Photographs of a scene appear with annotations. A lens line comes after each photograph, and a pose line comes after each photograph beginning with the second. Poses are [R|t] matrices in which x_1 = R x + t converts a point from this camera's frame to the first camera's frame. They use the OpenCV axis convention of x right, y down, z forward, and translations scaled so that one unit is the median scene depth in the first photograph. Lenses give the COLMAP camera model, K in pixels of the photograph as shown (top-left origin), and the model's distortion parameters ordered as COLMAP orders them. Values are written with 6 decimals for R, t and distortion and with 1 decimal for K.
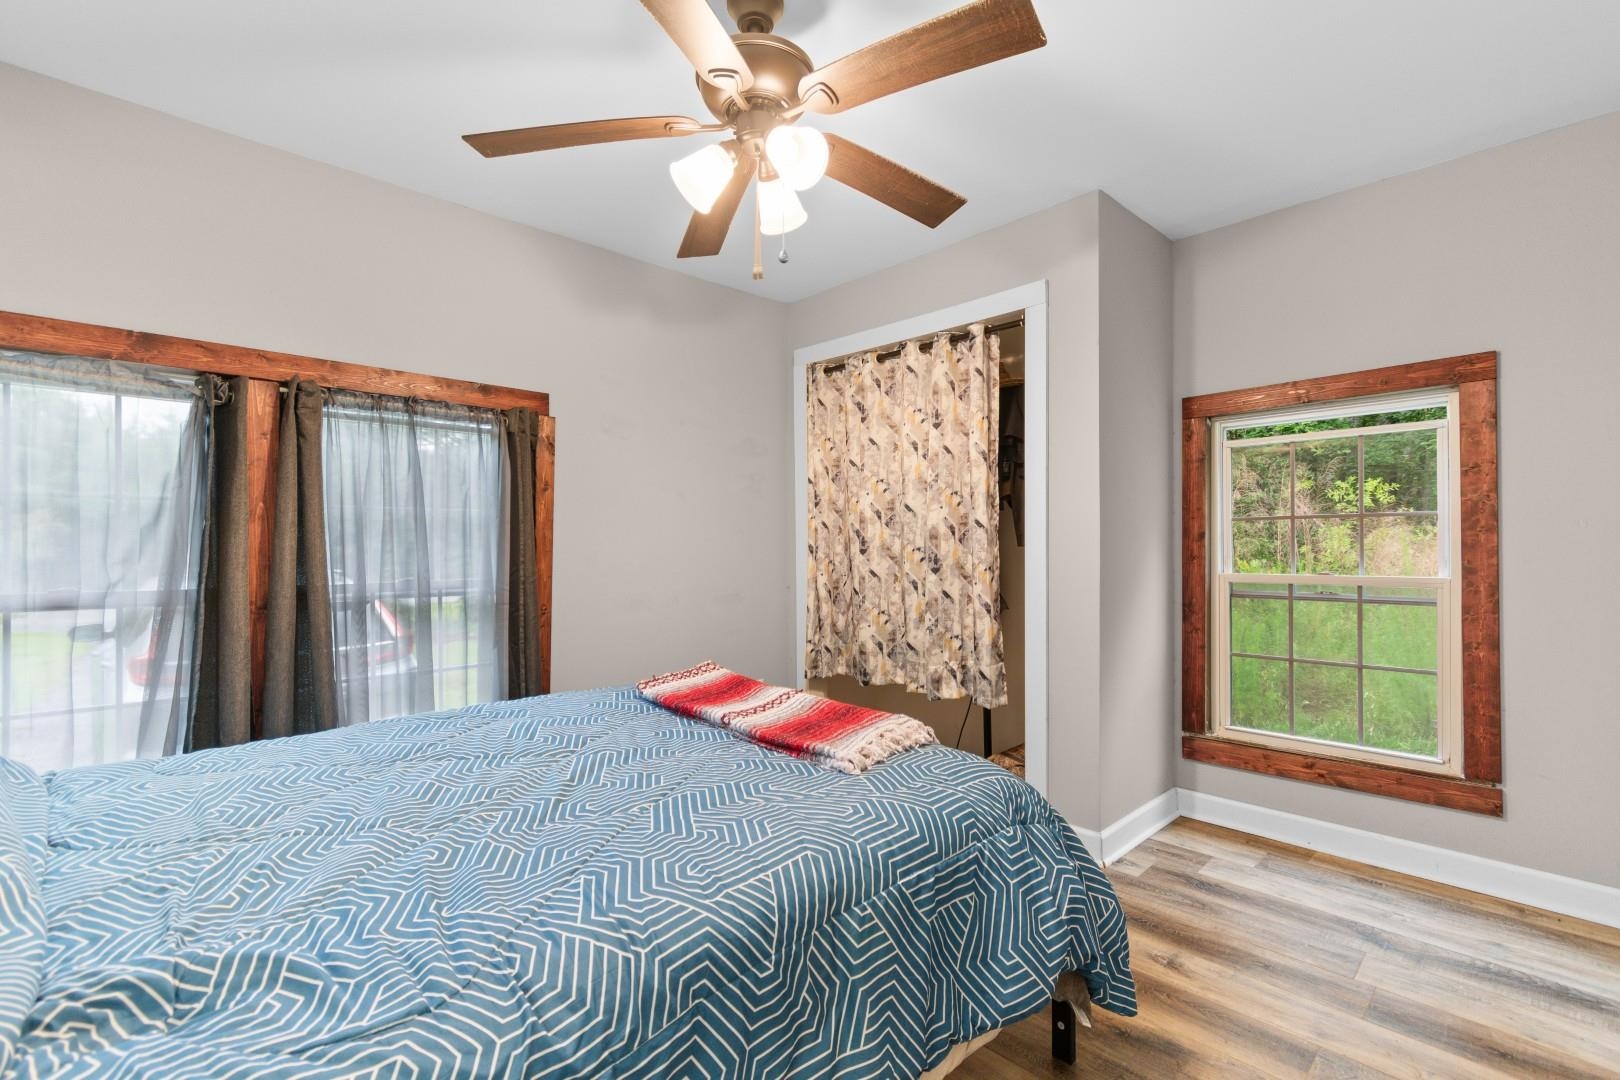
lens RADIAL K [[714.4, 0, 810.5], [0, 714.4, 548.4], [0, 0, 1]] dist [-0.000164, -0.000151]
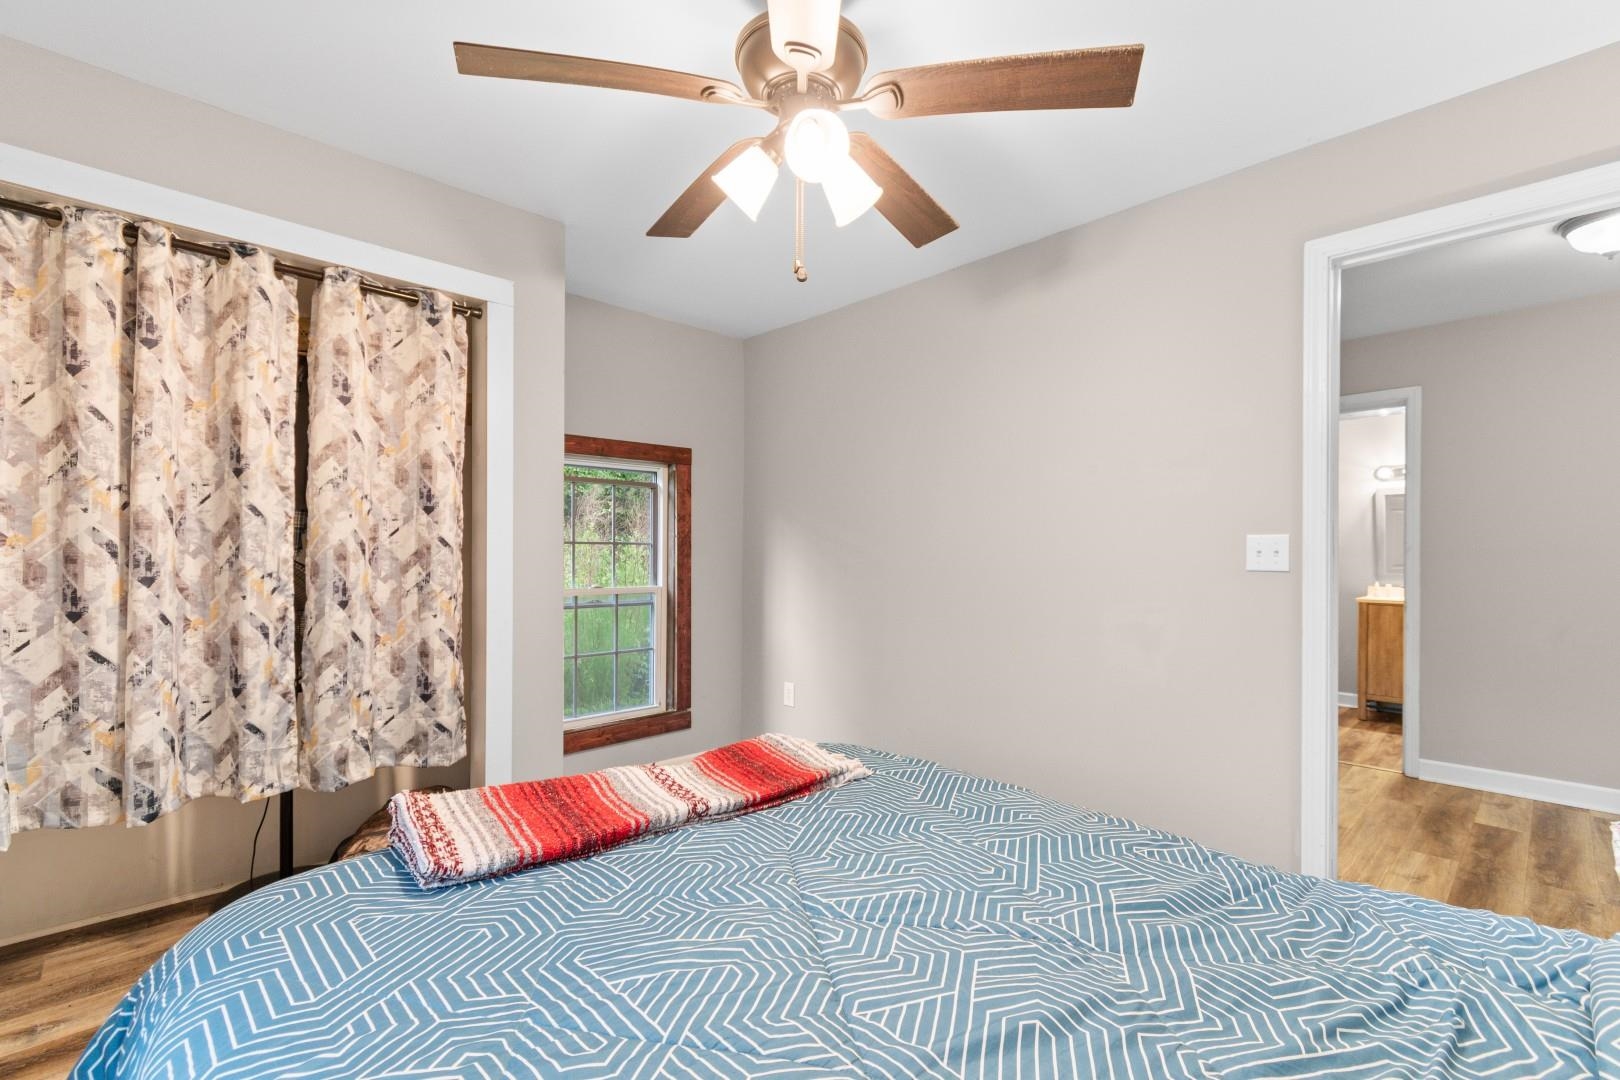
lens RADIAL K [[722.9, 0, 812.4], [0, 722.9, 556.1], [0, 0, 1]] dist [0.000956, 0.000126]
pose [[-0.011780, 0.004378, 0.999921, -0.590856], [0.000826, 0.999990, -0.004369, -0.014462], [-0.999930, 0.000775, -0.011783, 0.593697]]
